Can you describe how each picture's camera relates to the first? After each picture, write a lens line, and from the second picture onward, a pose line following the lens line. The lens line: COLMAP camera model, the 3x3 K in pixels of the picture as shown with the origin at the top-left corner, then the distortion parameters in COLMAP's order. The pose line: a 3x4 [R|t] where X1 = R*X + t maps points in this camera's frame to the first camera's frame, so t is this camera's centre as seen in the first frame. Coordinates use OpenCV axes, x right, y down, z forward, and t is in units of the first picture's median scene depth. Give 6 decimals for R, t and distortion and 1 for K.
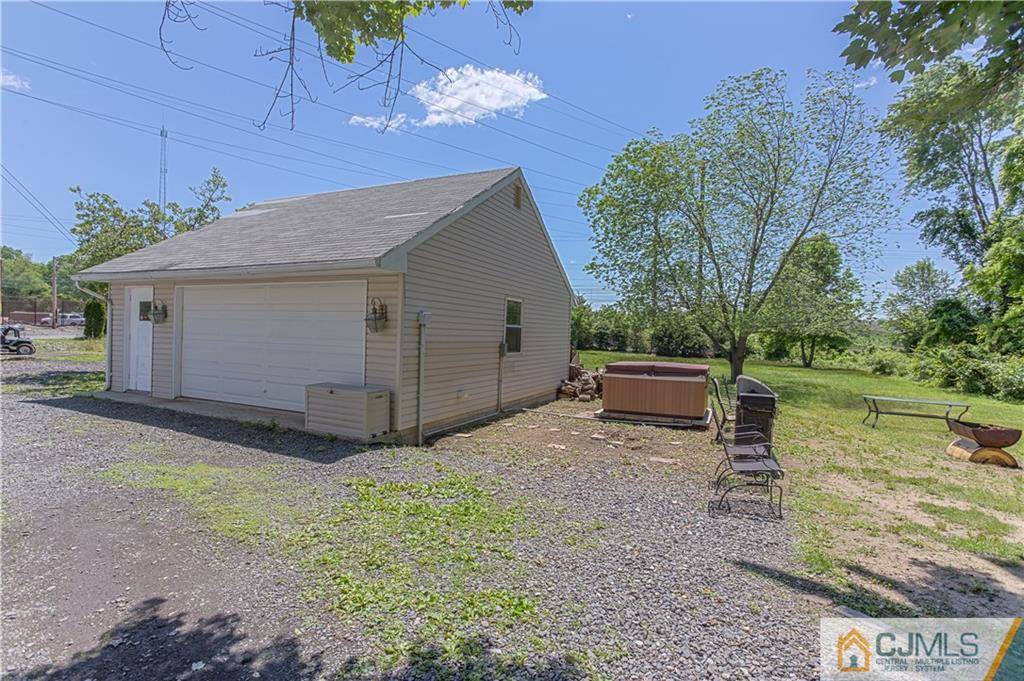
lens RADIAL K [[494.5, 0, 505.6], [0, 494.5, 335.4], [0, 0, 1]] dist [-0.043816, 0.025650]
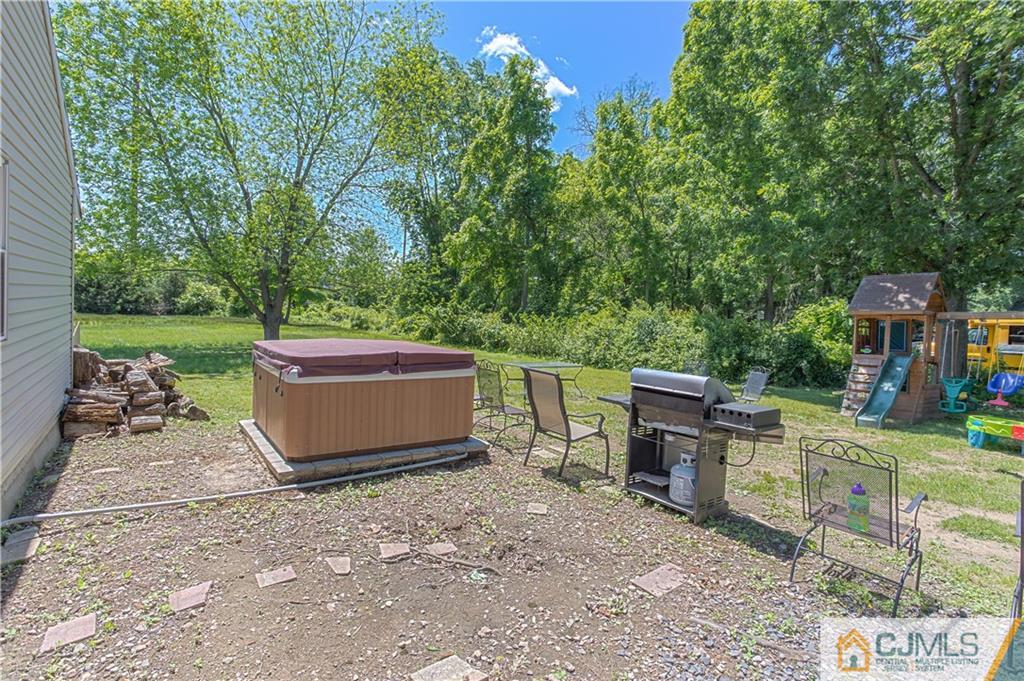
lens RADIAL K [[508.4, 0, 512.6], [0, 508.4, 337.1], [0, 0, 1]] dist [-0.050567, 0.029314]
pose [[0.486002, -0.052469, 0.872381, -0.044381], [-0.032389, 0.996429, 0.077974, 0.000597], [-0.873357, -0.066151, 0.482567, 0.312654]]
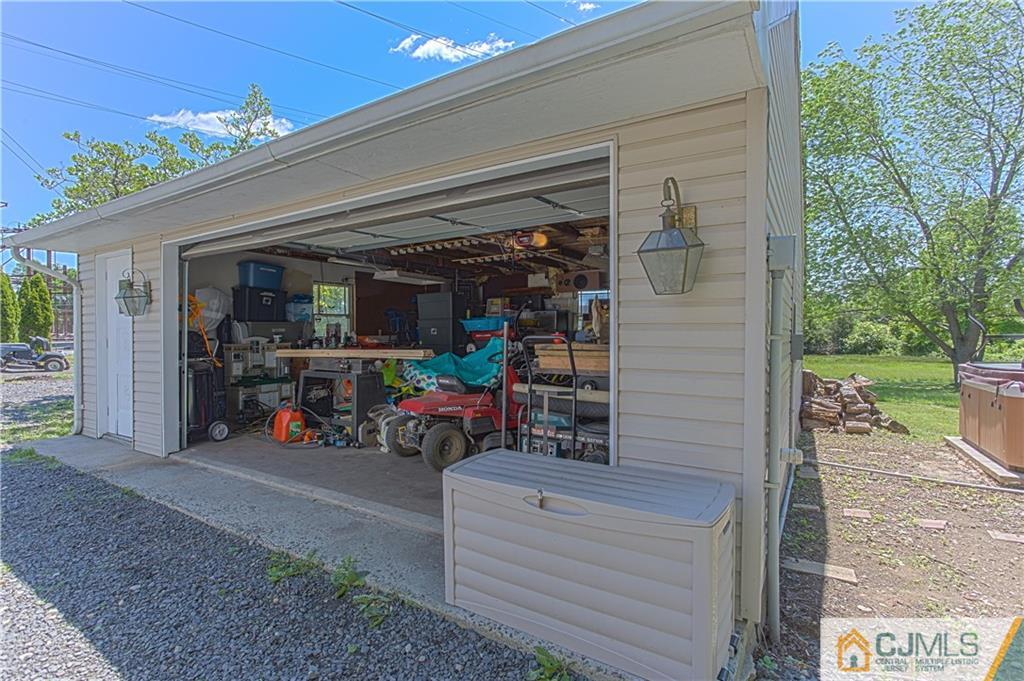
lens RADIAL K [[494.5, 0, 505.6], [0, 494.5, 335.4], [0, 0, 1]] dist [-0.043816, 0.025650]
pose [[0.991609, -0.030159, -0.125703, -0.112411], [0.029458, 0.999538, -0.007430, 0.006151], [0.125869, 0.003665, 0.992040, 0.238525]]
